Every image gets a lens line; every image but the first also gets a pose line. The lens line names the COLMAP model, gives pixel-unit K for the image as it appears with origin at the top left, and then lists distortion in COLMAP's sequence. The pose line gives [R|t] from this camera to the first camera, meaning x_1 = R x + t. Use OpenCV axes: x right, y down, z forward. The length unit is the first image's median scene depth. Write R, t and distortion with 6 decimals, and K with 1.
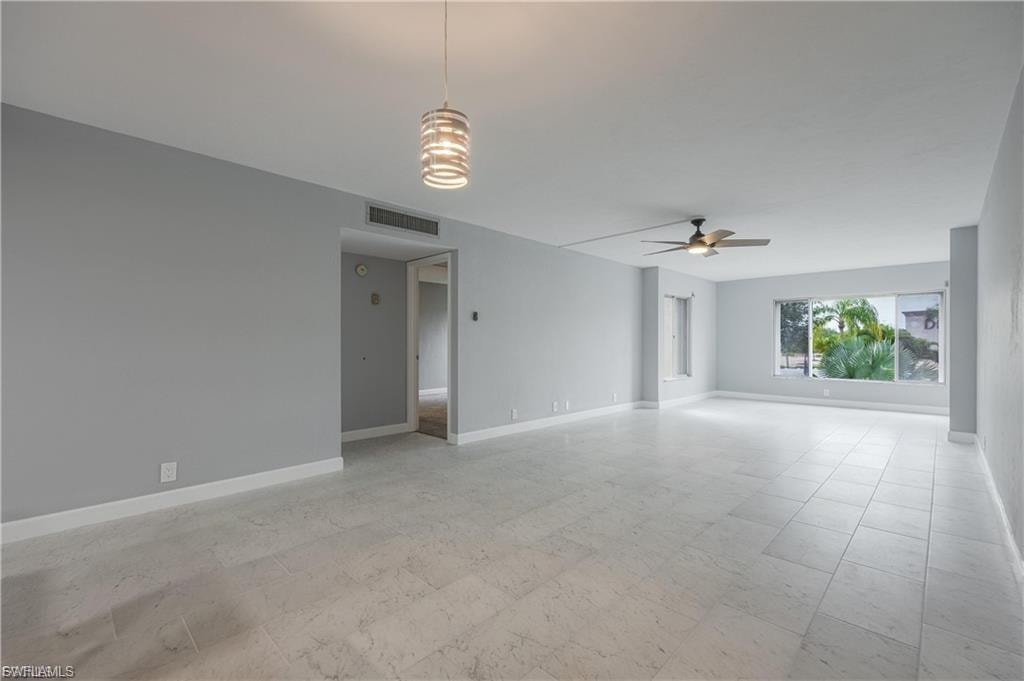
lens RADIAL K [[439.2, 0, 514.3], [0, 439.2, 342.7], [0, 0, 1]] dist [0.003854, 0.000261]
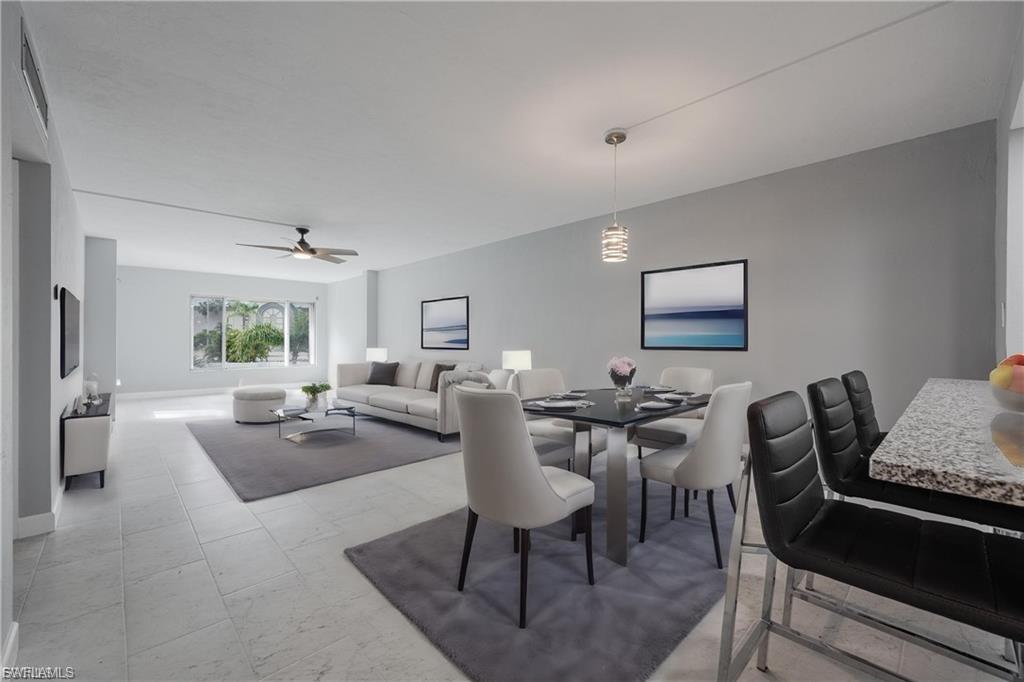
lens RADIAL K [[411.8, 0, 518.6], [0, 411.8, 341.1], [0, 0, 1]] dist [0.000491, 0.000111]
pose [[0.027850, -0.009294, 0.999569, -0.538554], [-0.004881, 0.999944, 0.009433, -0.006075], [-0.999600, -0.005142, 0.027803, 0.366743]]
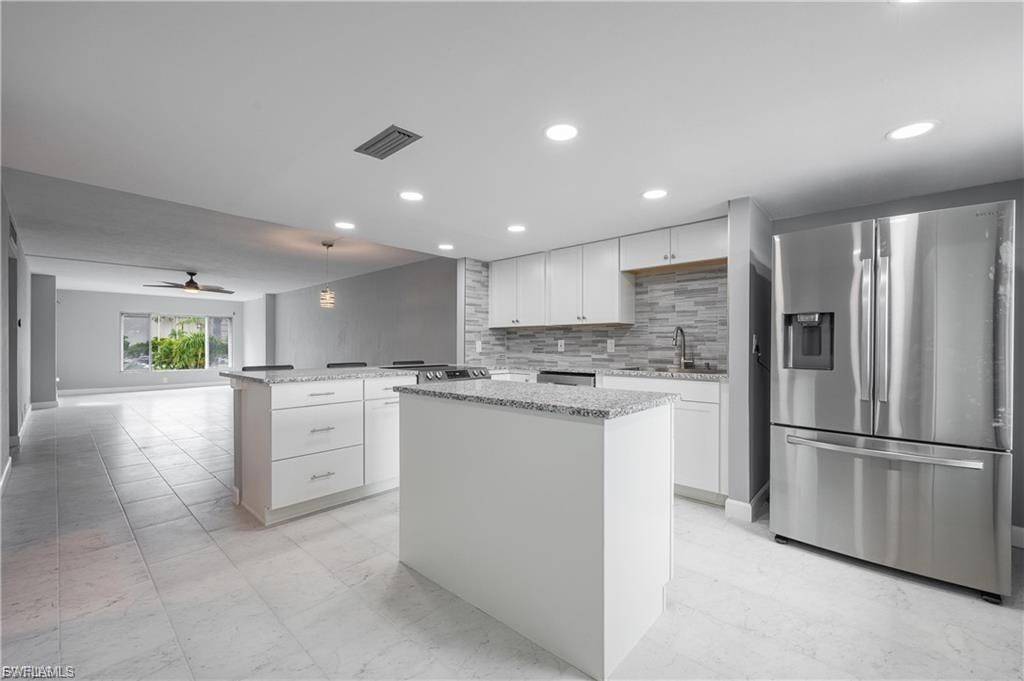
lens RADIAL K [[399.7, 0, 516.0], [0, 399.7, 345.1], [0, 0, 1]] dist [-0.000229, 0.000134]
pose [[-0.051022, -0.005208, 0.998684, -1.006768], [0.000723, 0.999986, 0.005252, -0.011605], [-0.998697, 0.000990, -0.051018, -0.127513]]
